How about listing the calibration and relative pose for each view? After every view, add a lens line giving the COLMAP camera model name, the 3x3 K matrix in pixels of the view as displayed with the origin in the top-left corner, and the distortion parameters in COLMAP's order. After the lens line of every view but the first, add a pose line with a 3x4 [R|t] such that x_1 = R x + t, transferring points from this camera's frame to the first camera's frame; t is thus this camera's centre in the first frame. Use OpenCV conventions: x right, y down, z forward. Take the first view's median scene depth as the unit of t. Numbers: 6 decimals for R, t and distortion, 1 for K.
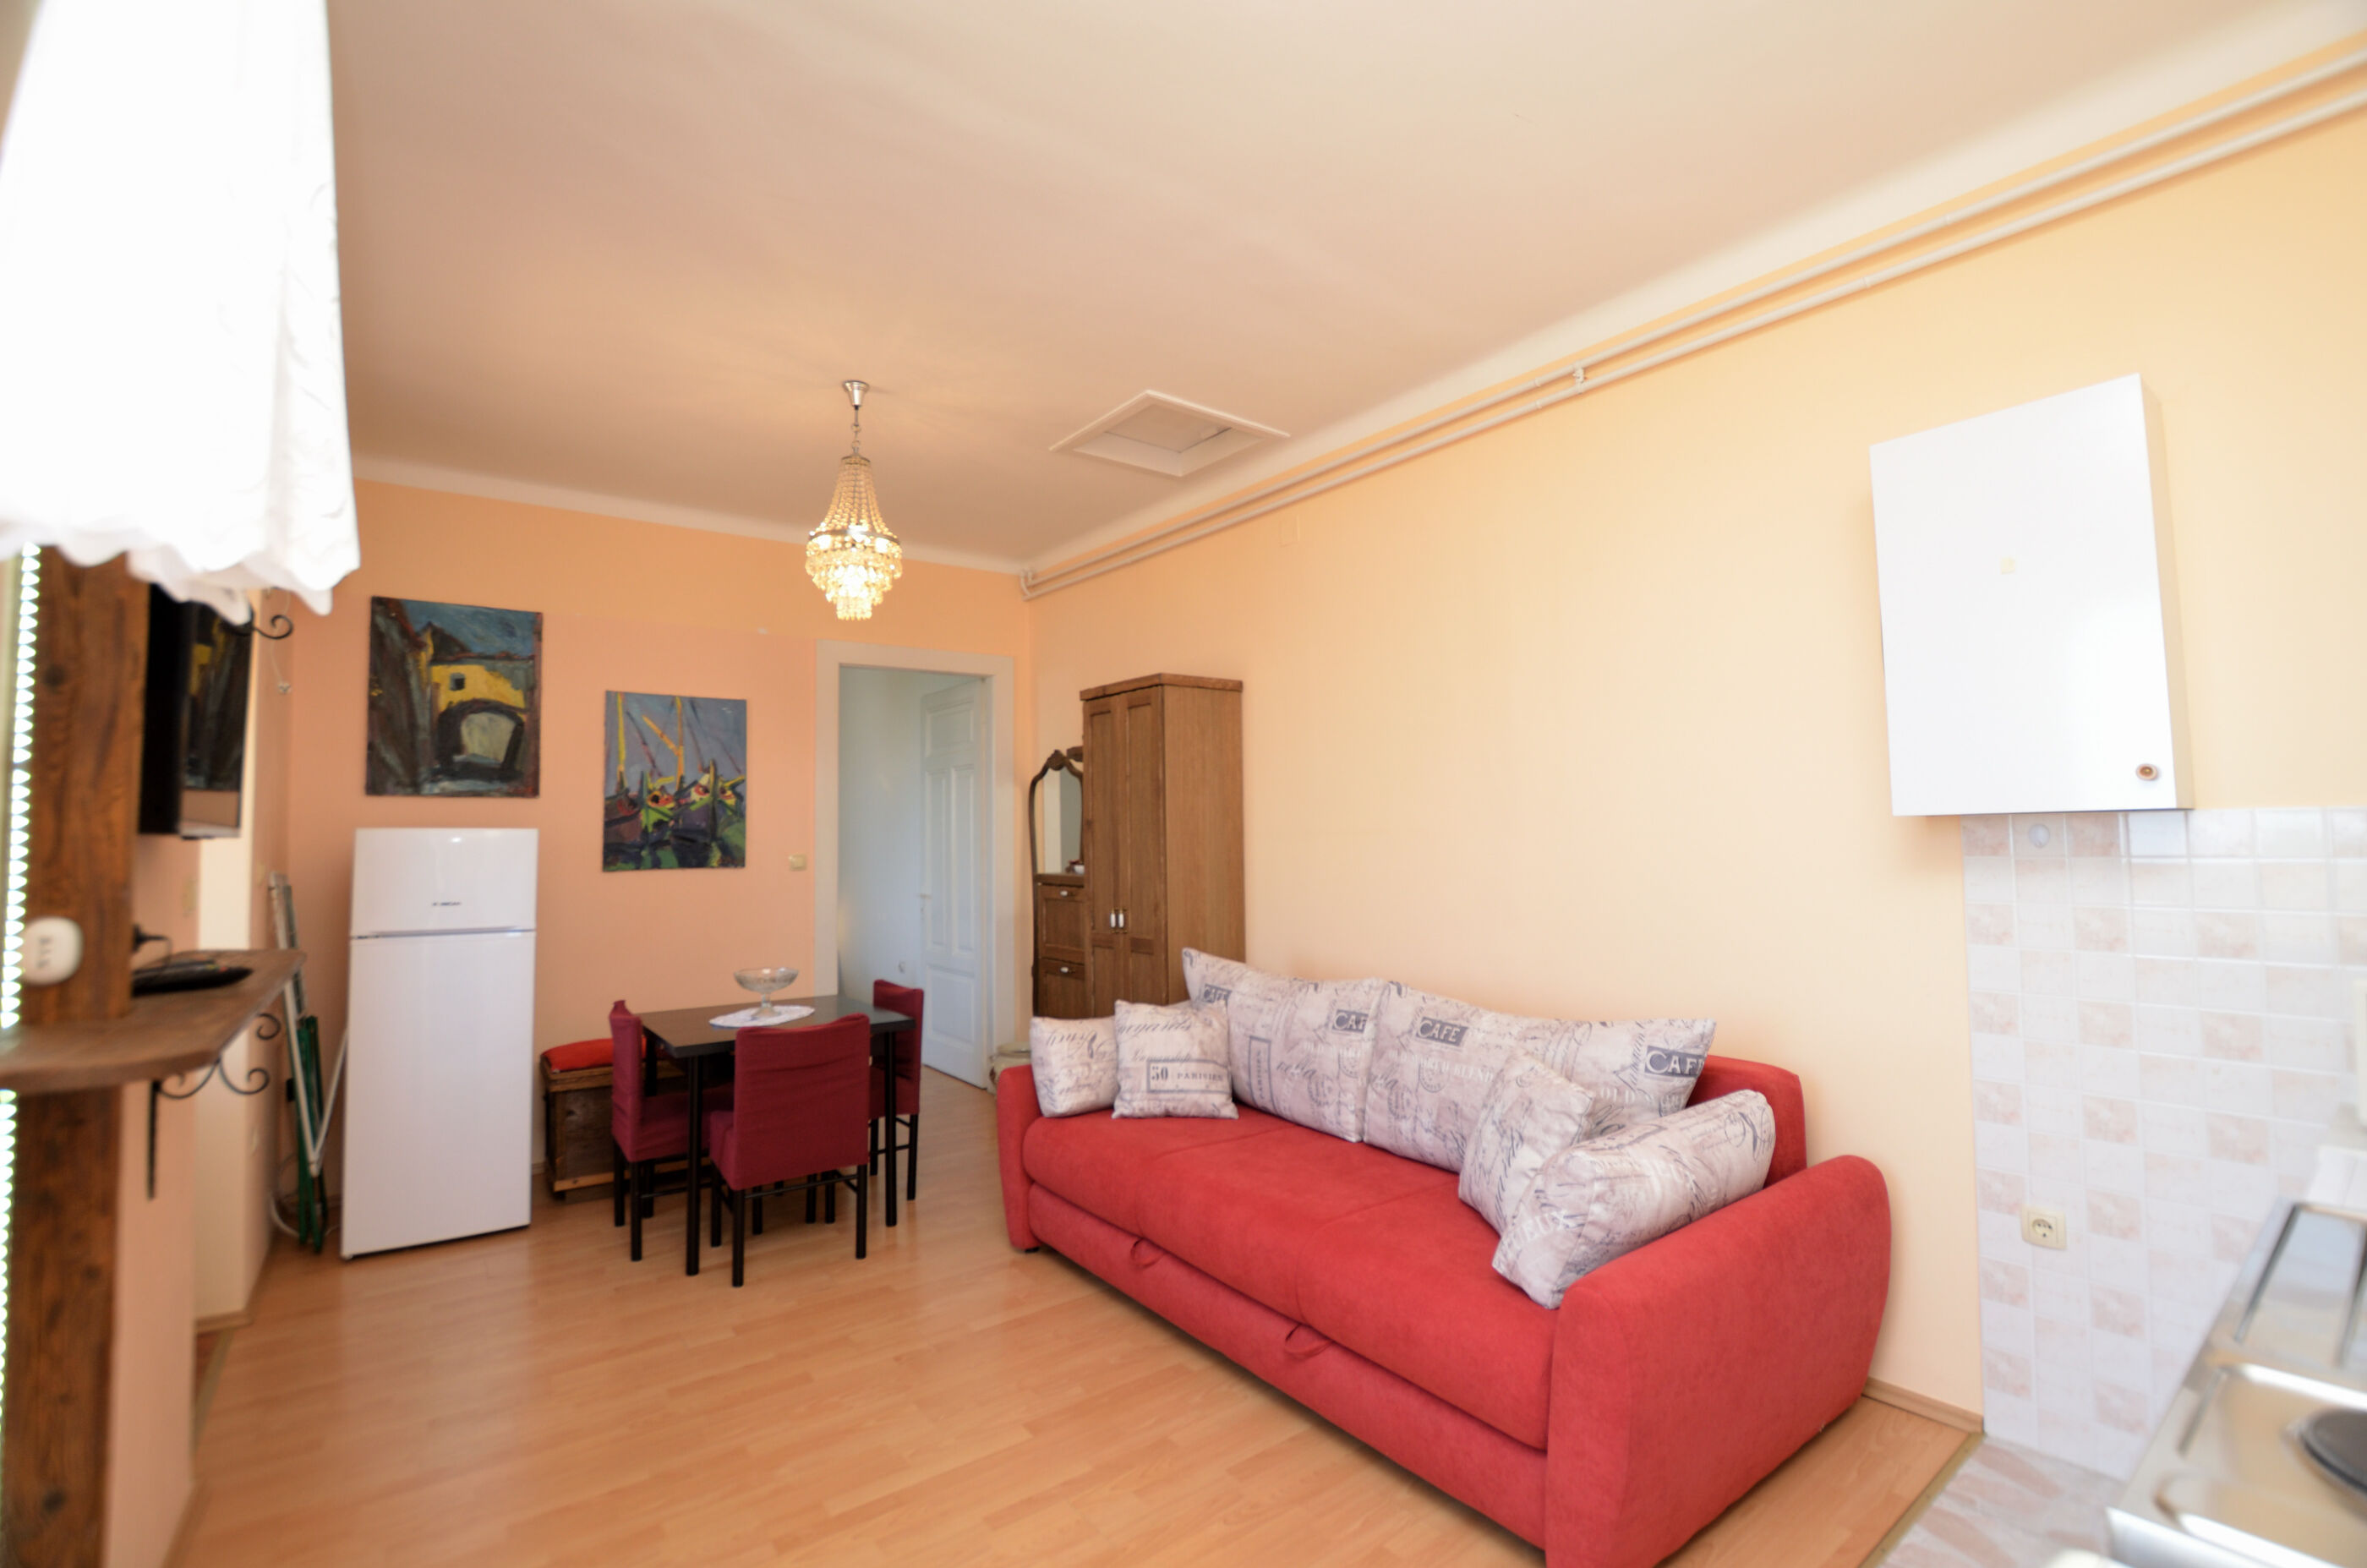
lens RADIAL K [[1041.4, 0, 1203.9], [0, 1041.4, 775.6], [0, 0, 1]] dist [-0.034409, 0.004655]
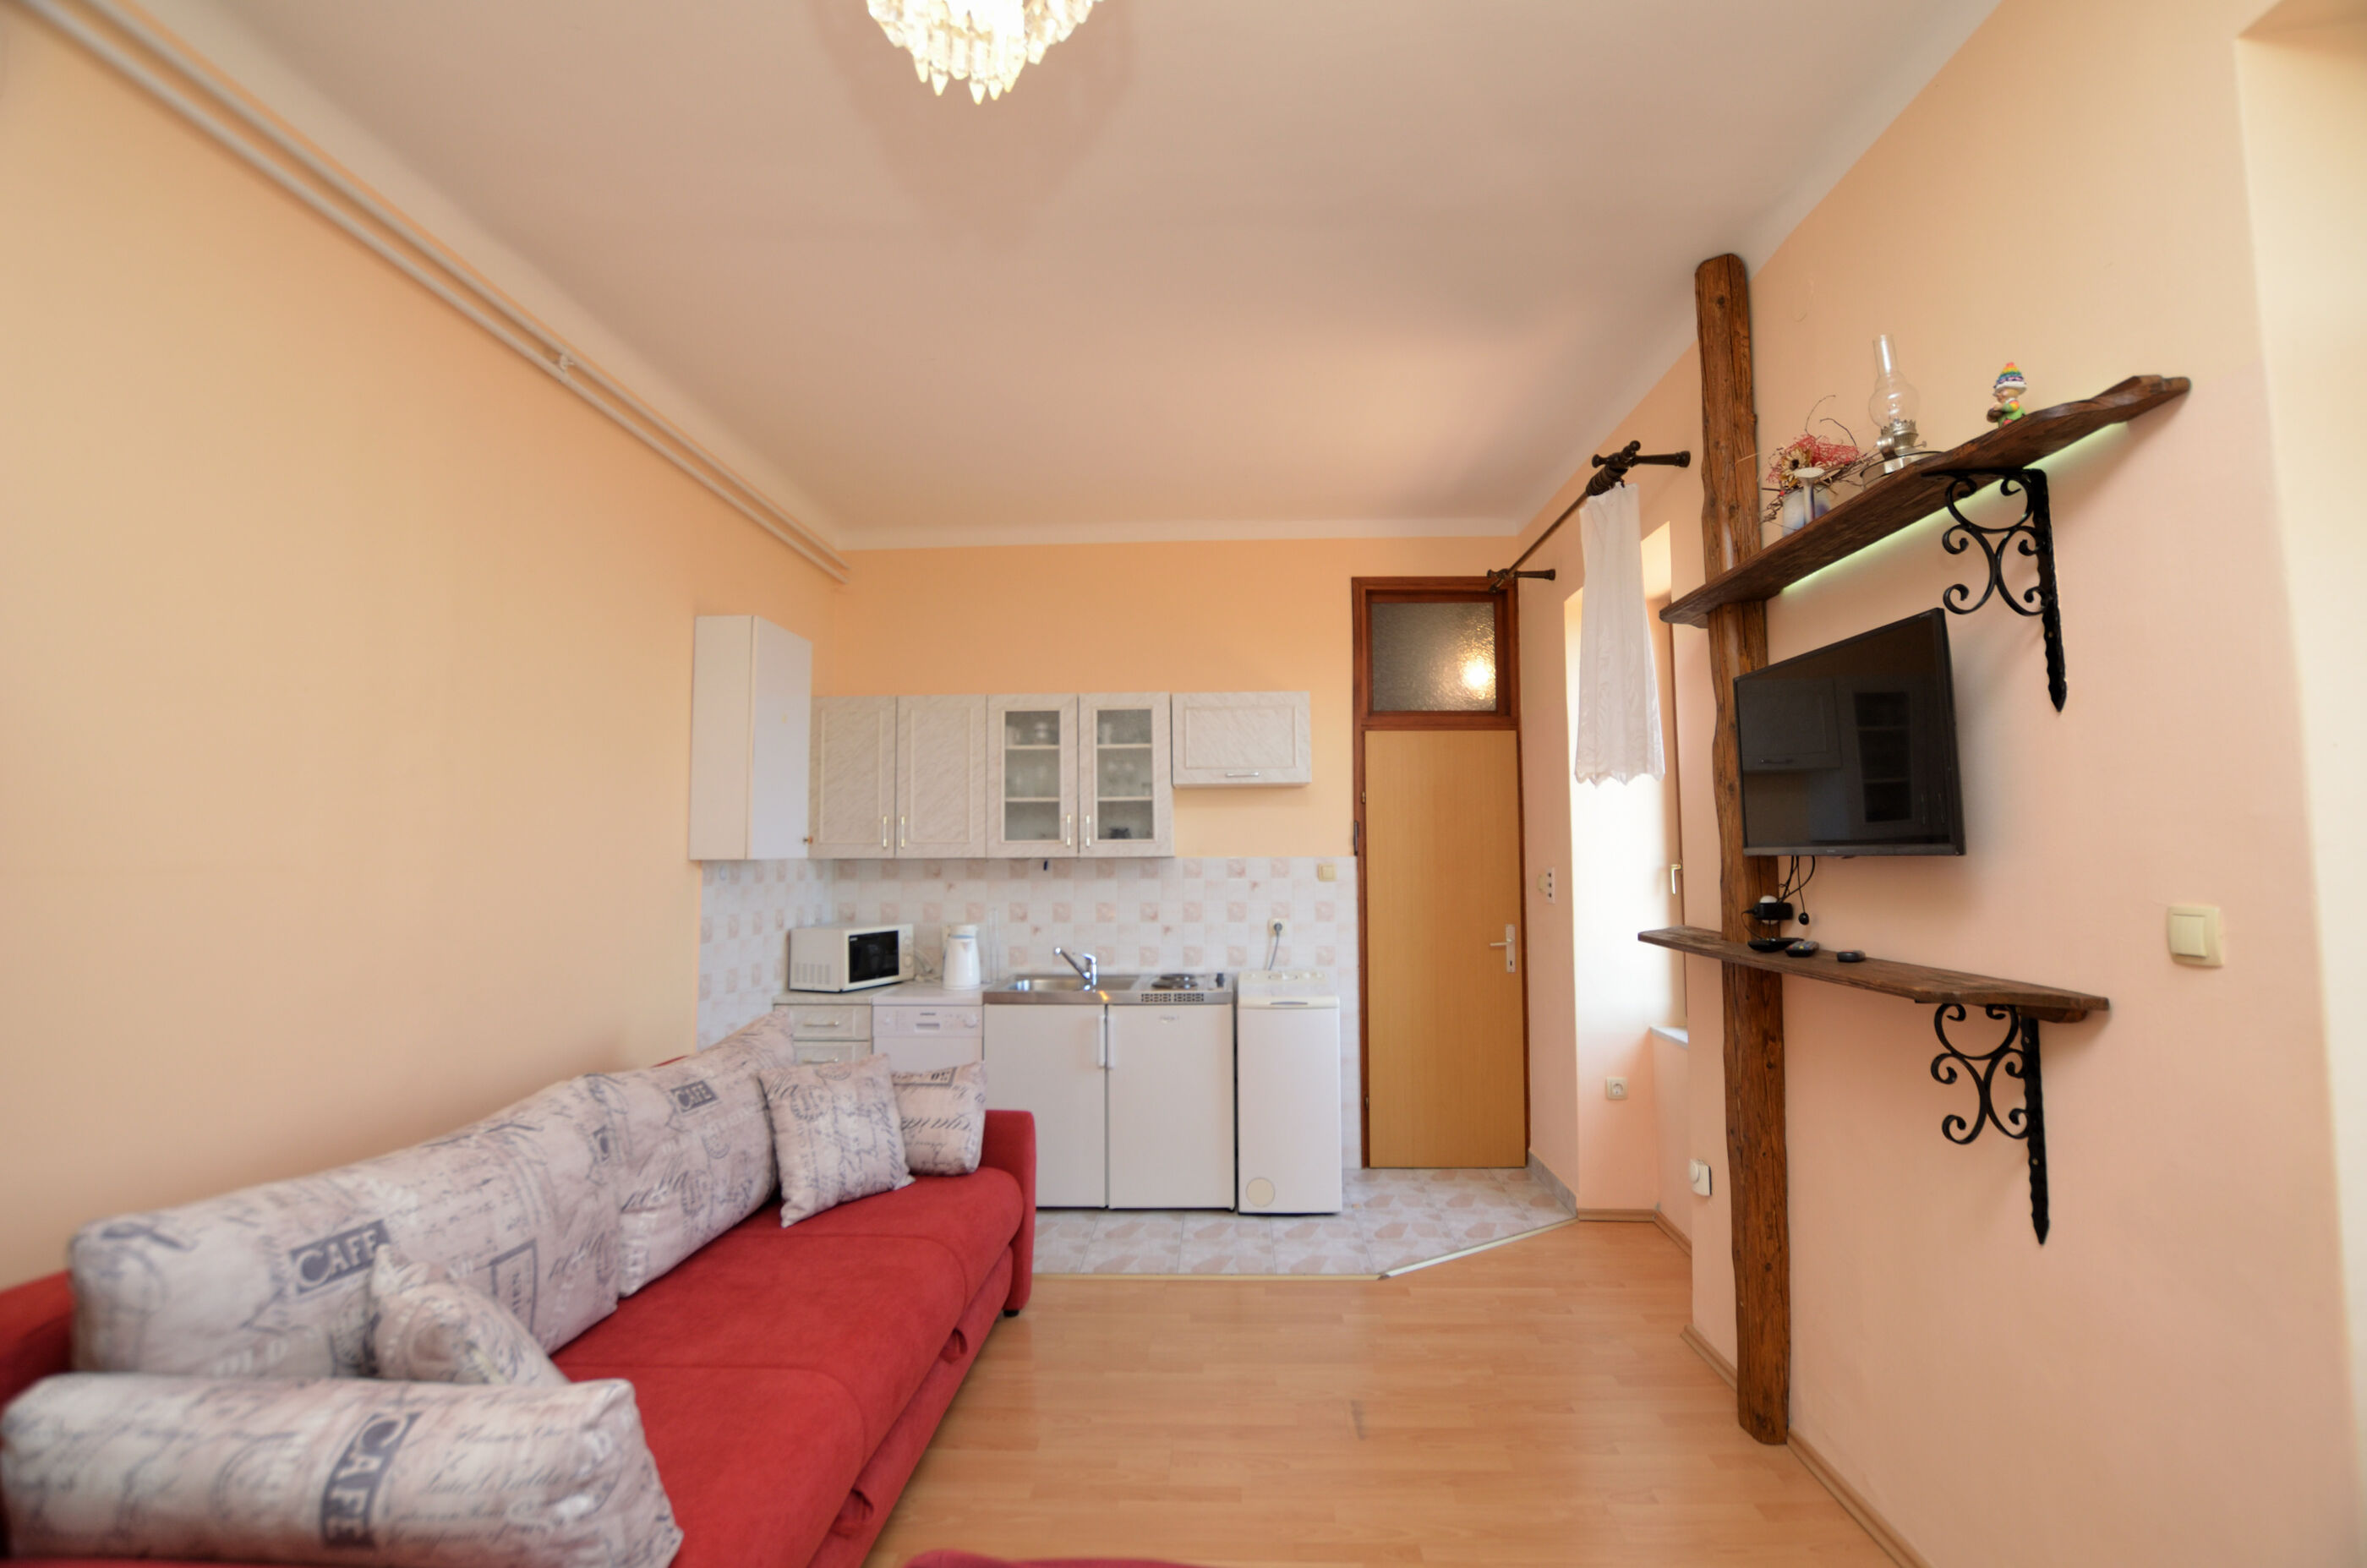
lens RADIAL K [[1041.4, 0, 1203.9], [0, 1041.4, 775.6], [0, 0, 1]] dist [-0.034409, 0.004655]
pose [[-0.774121, 0.068321, 0.629340, -0.638745], [-0.021054, 0.990830, -0.133462, 0.081315], [-0.632687, -0.116566, -0.765584, 1.351464]]
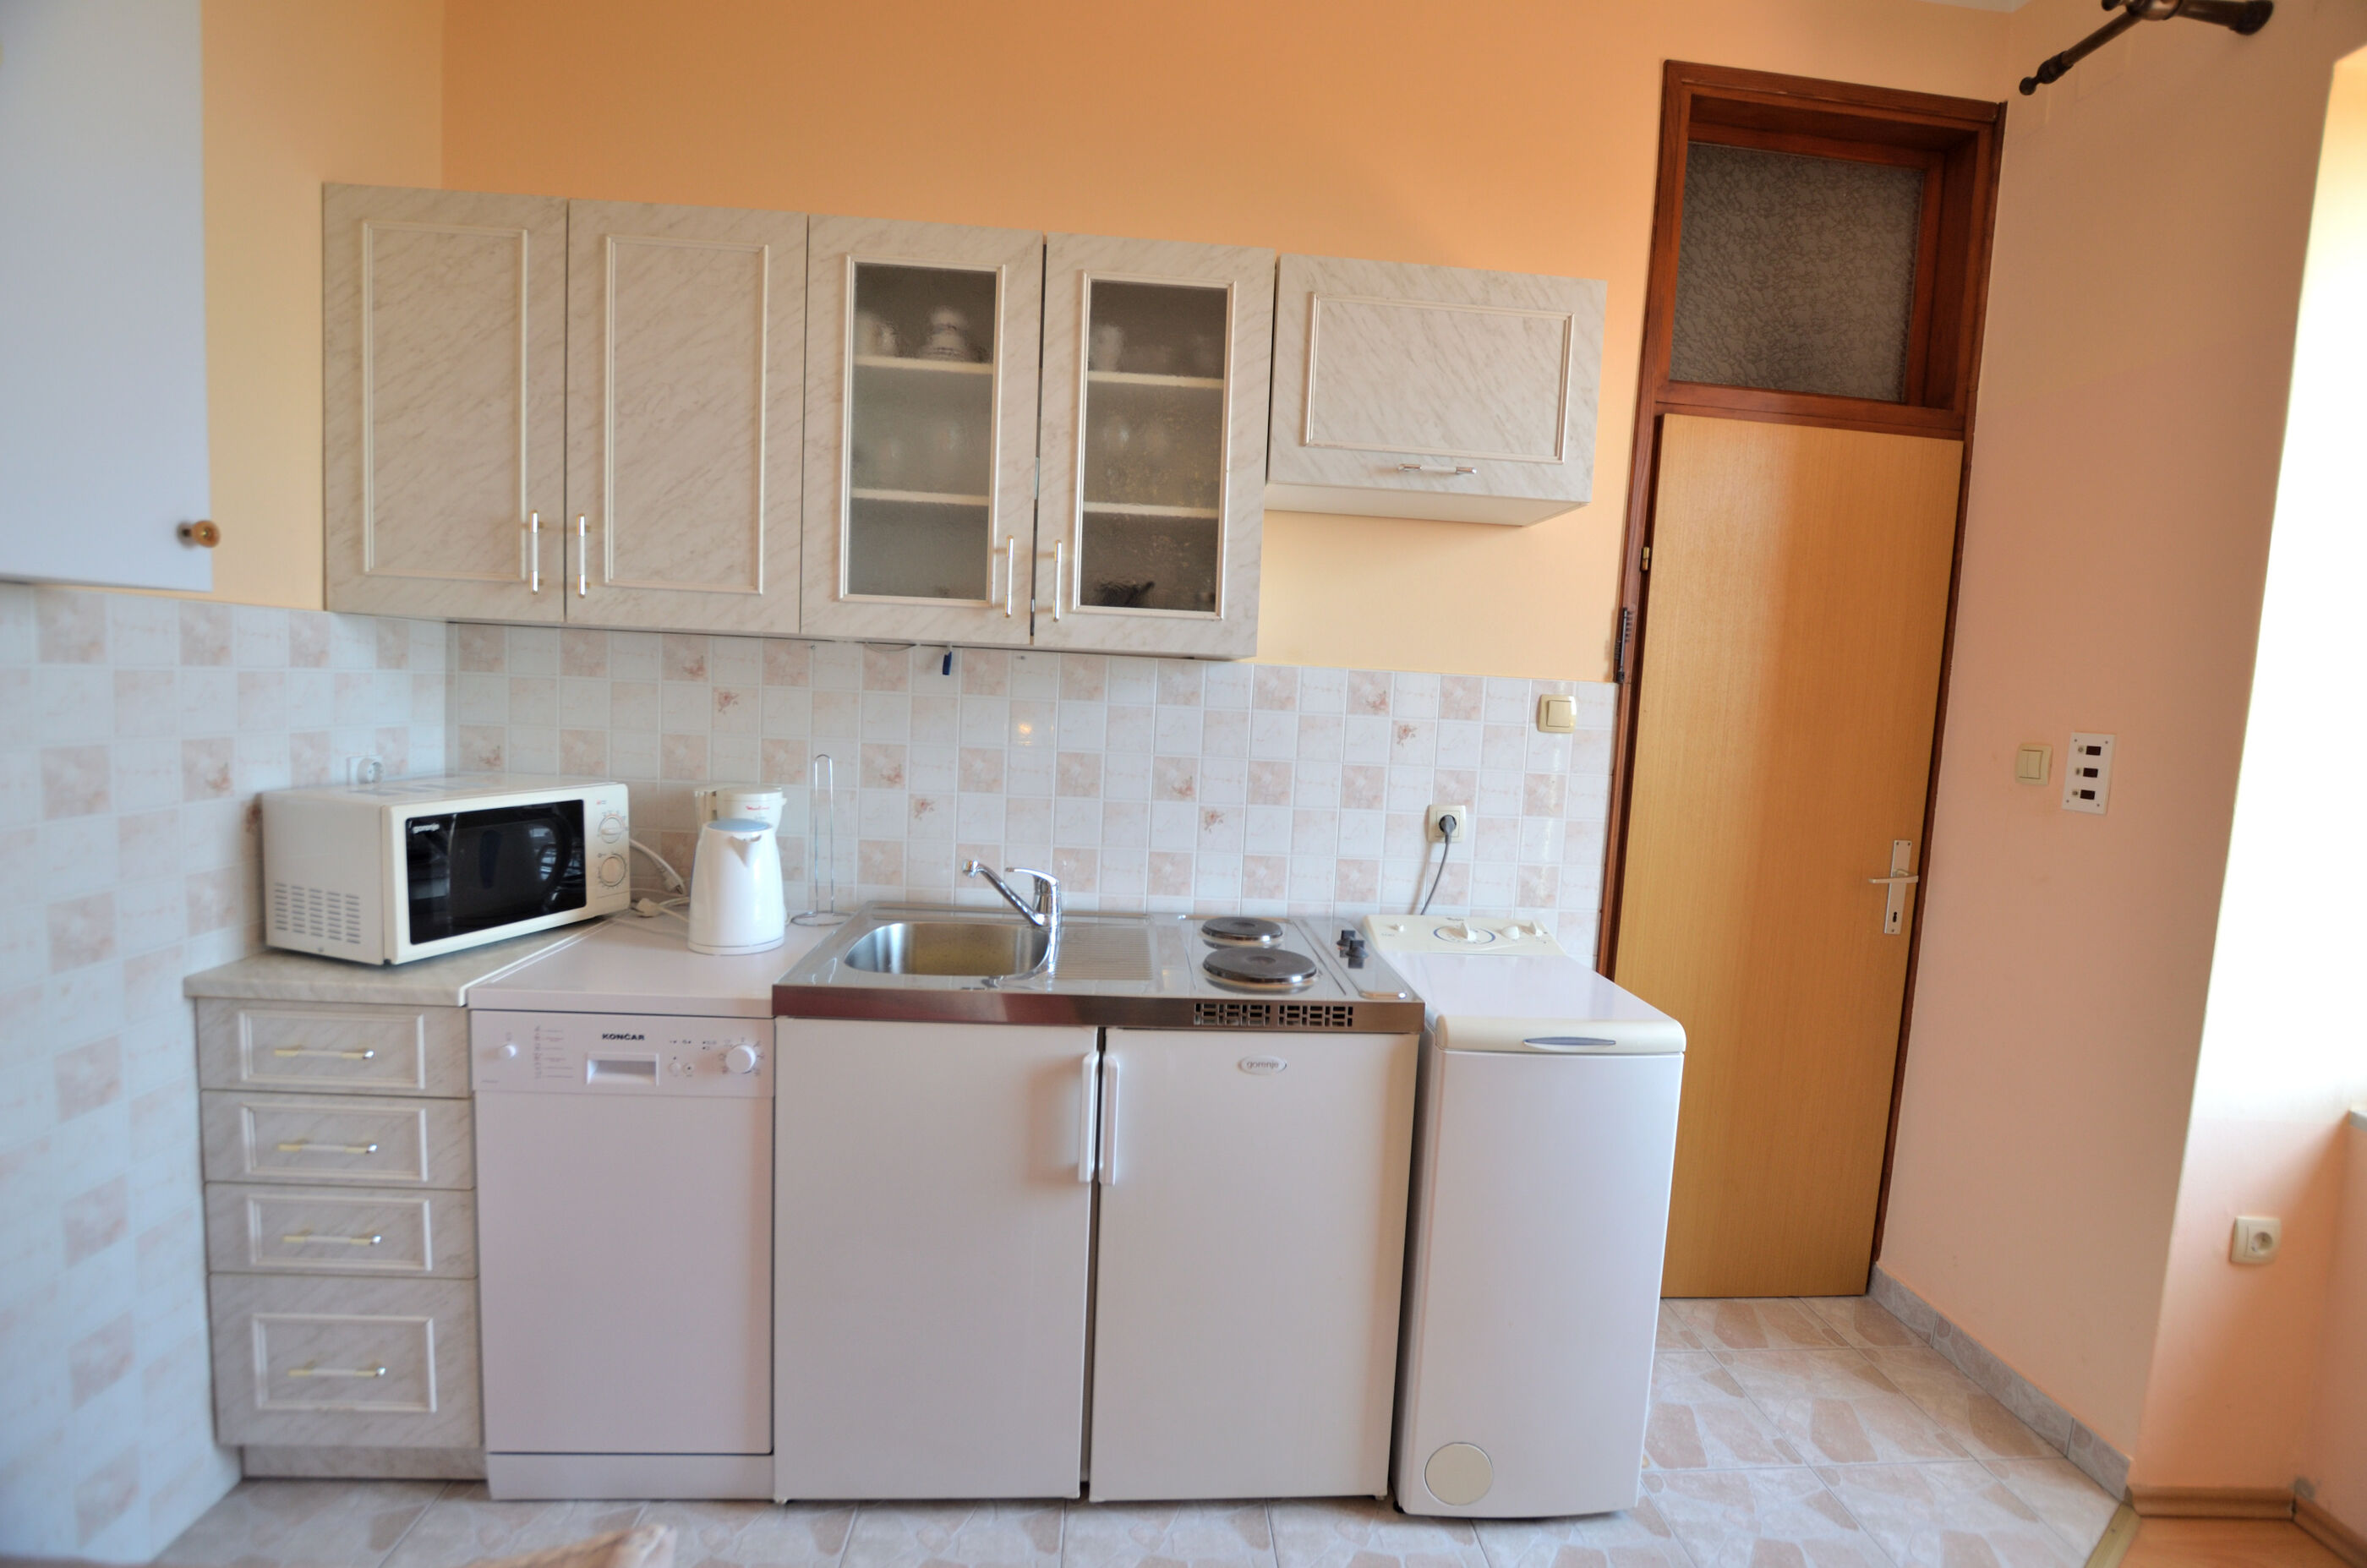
lens RADIAL K [[1041.4, 0, 1203.9], [0, 1041.4, 775.6], [0, 0, 1]] dist [-0.034409, 0.004655]
pose [[-0.834084, -0.074964, 0.546521, 0.022105], [-0.072012, 0.997042, 0.026858, 0.054290], [-0.546917, -0.016955, -0.837015, 0.765023]]
